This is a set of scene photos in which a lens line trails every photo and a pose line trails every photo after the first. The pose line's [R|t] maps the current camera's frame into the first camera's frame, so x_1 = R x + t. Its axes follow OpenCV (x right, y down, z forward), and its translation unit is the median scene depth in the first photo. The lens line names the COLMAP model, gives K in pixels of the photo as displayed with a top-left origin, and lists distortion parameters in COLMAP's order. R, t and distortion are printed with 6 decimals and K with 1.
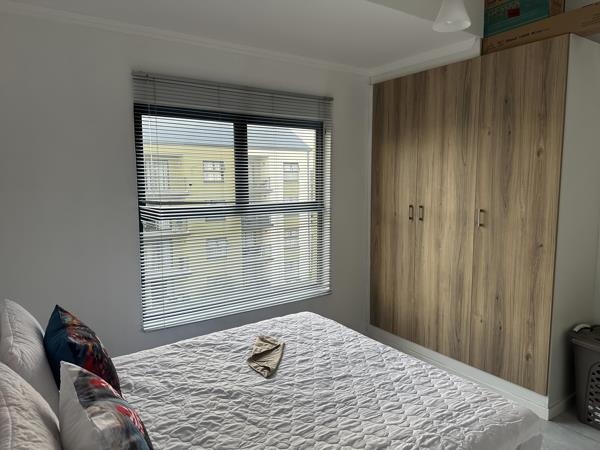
lens RADIAL K [[421.8, 0, 300.0], [0, 421.8, 225.0], [0, 0, 1]] dist [0.000660, 0.000023]
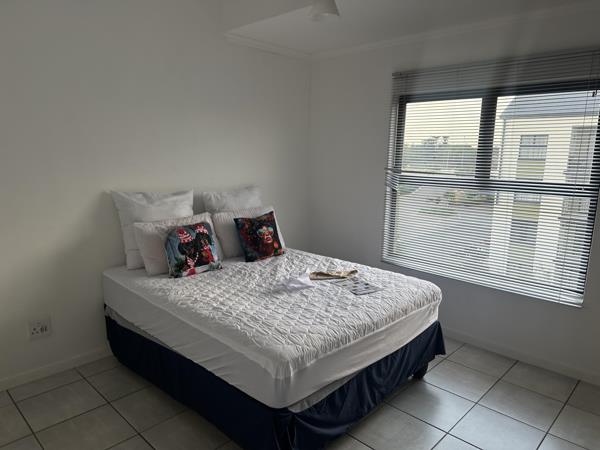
lens RADIAL K [[421.8, 0, 300.0], [0, 421.8, 225.0], [0, 0, 1]] dist [0.000660, 0.000023]
pose [[0.171920, 0.175546, -0.969344, 0.806165], [-0.123195, 0.980101, 0.155644, -0.045535], [0.977377, 0.092660, 0.190126, 0.403168]]
